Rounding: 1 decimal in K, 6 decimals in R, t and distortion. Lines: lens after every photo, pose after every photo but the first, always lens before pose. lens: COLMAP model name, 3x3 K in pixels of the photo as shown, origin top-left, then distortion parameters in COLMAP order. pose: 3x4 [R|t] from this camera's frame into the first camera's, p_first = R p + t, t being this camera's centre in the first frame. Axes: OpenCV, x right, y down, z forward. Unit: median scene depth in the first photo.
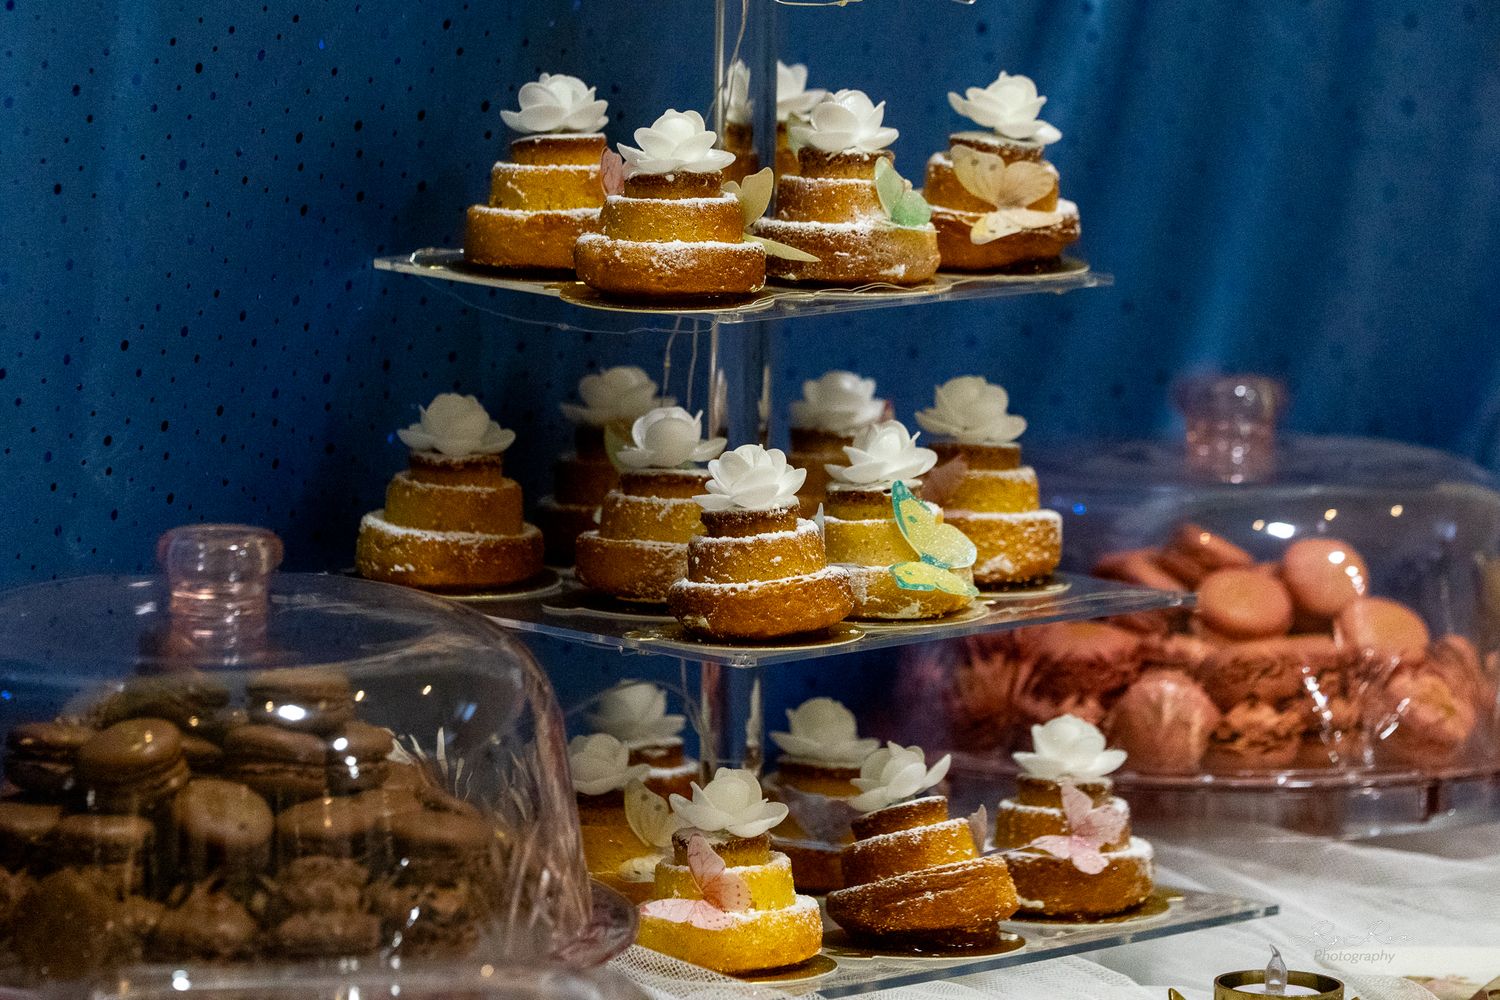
lens RADIAL K [[11139.2, 0, 726.1], [0, 11139.2, 362.4], [0, 0, 1]] dist [0.938368, 0.000000]
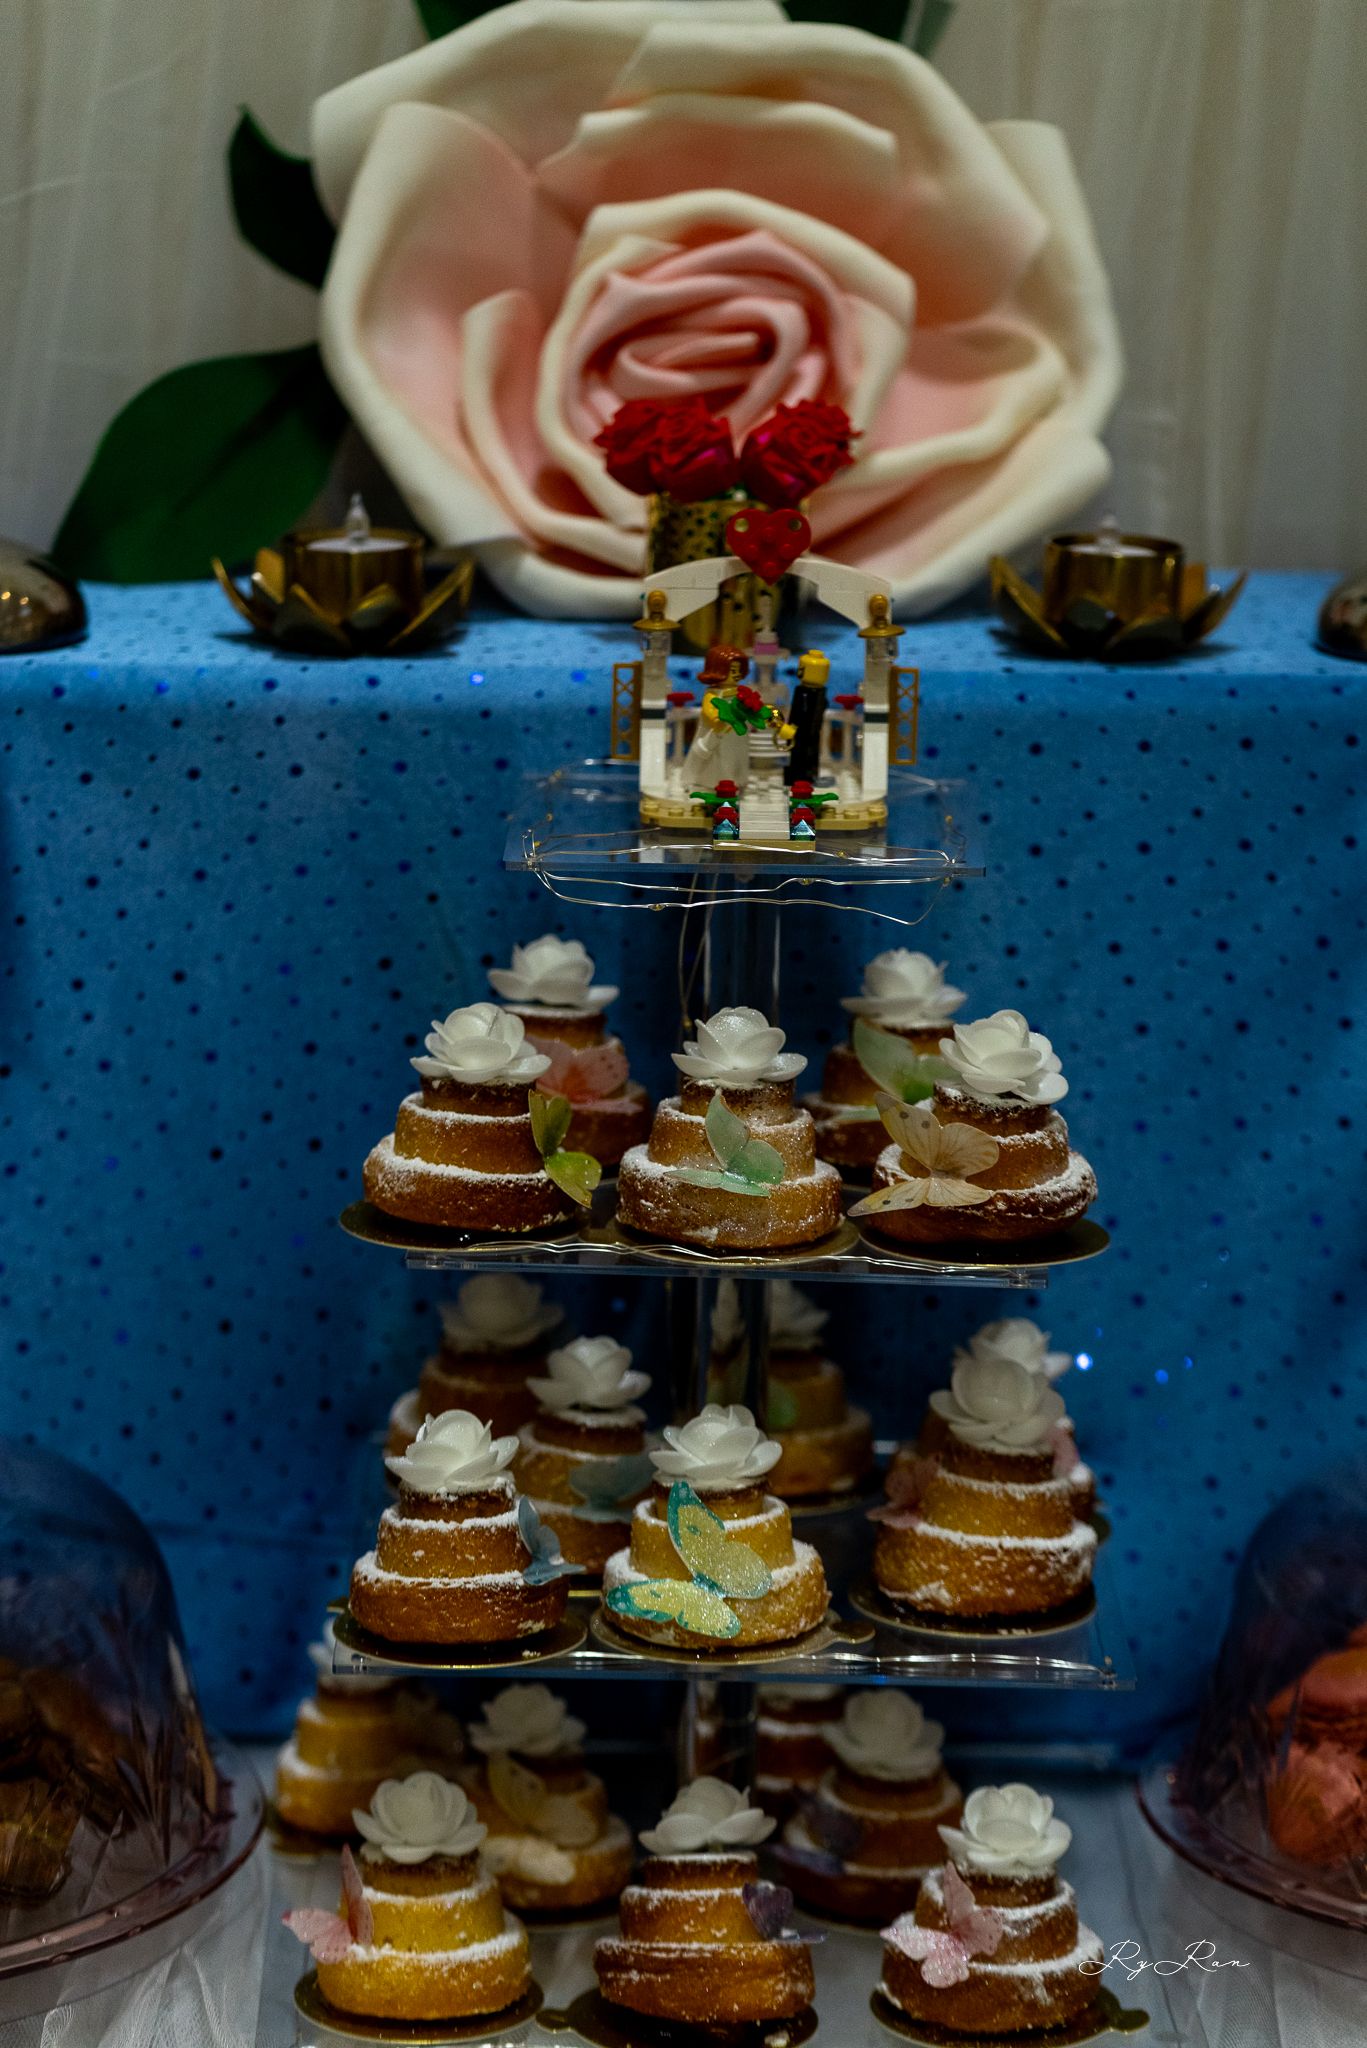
lens RADIAL K [[5973.9, 0, 679.6], [0, 5973.9, 1024.7], [0, 0, 1]] dist [0.117047, 0.000000]
pose [[0.700817, 0.152617, -0.696823, 0.321143], [-0.103203, 0.988260, 0.112653, -0.073396], [0.705836, -0.007035, 0.708341, 0.679726]]
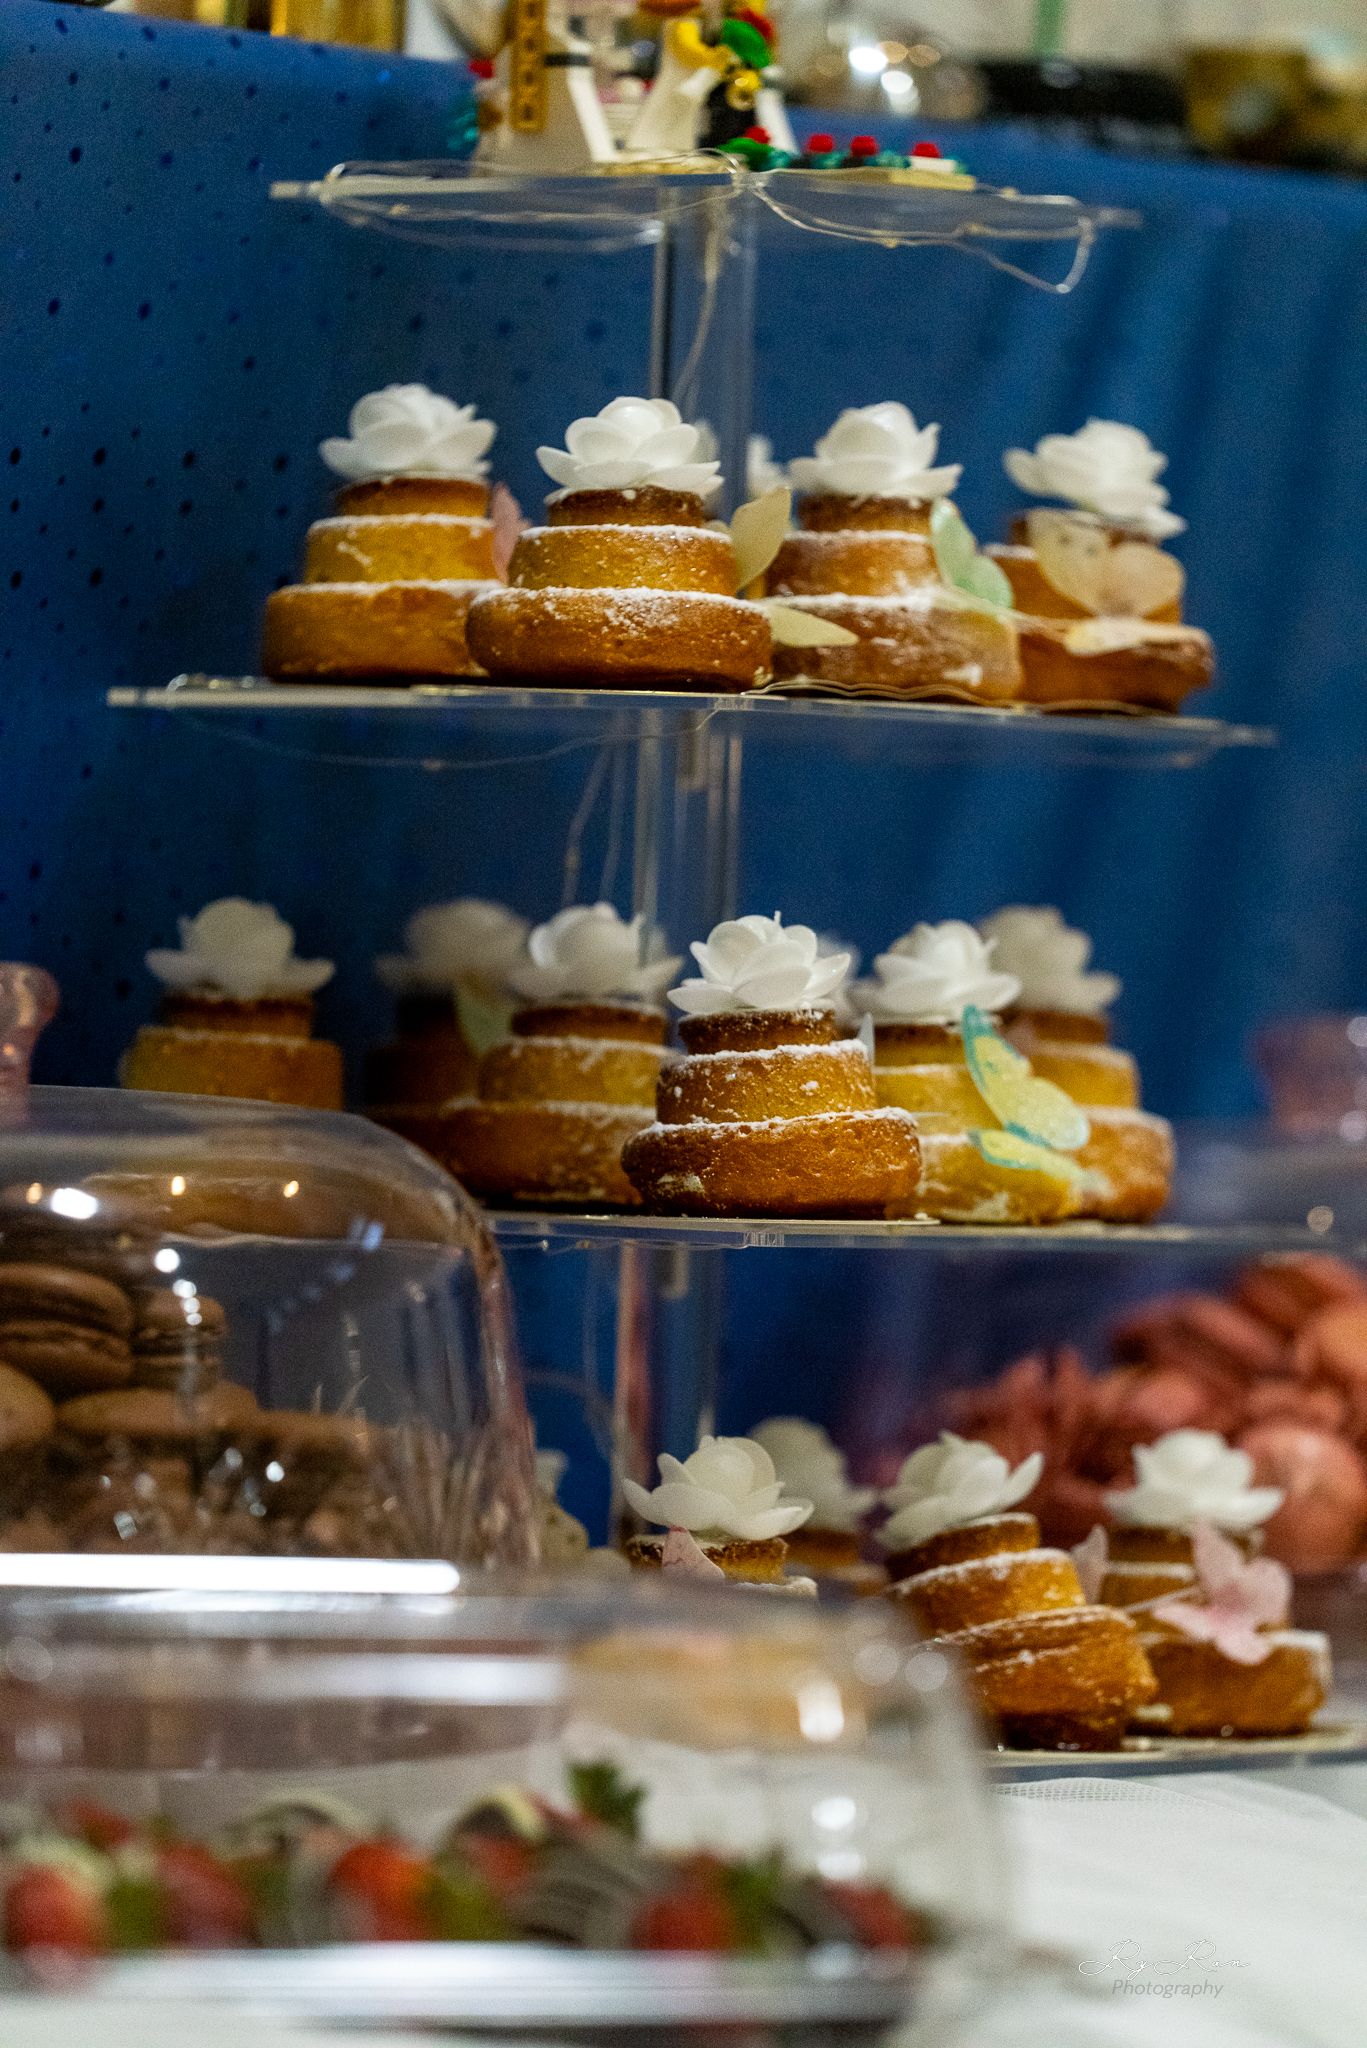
lens RADIAL K [[12225.5, 0, 720.3], [0, 12225.5, 1028.9], [0, 0, 1]] dist [0.445585, 0.000000]
pose [[0.993941, 0.014777, 0.108917, -0.073352], [-0.000371, 0.991367, -0.131117, 0.101949], [-0.109914, 0.130282, 0.985366, 0.321078]]
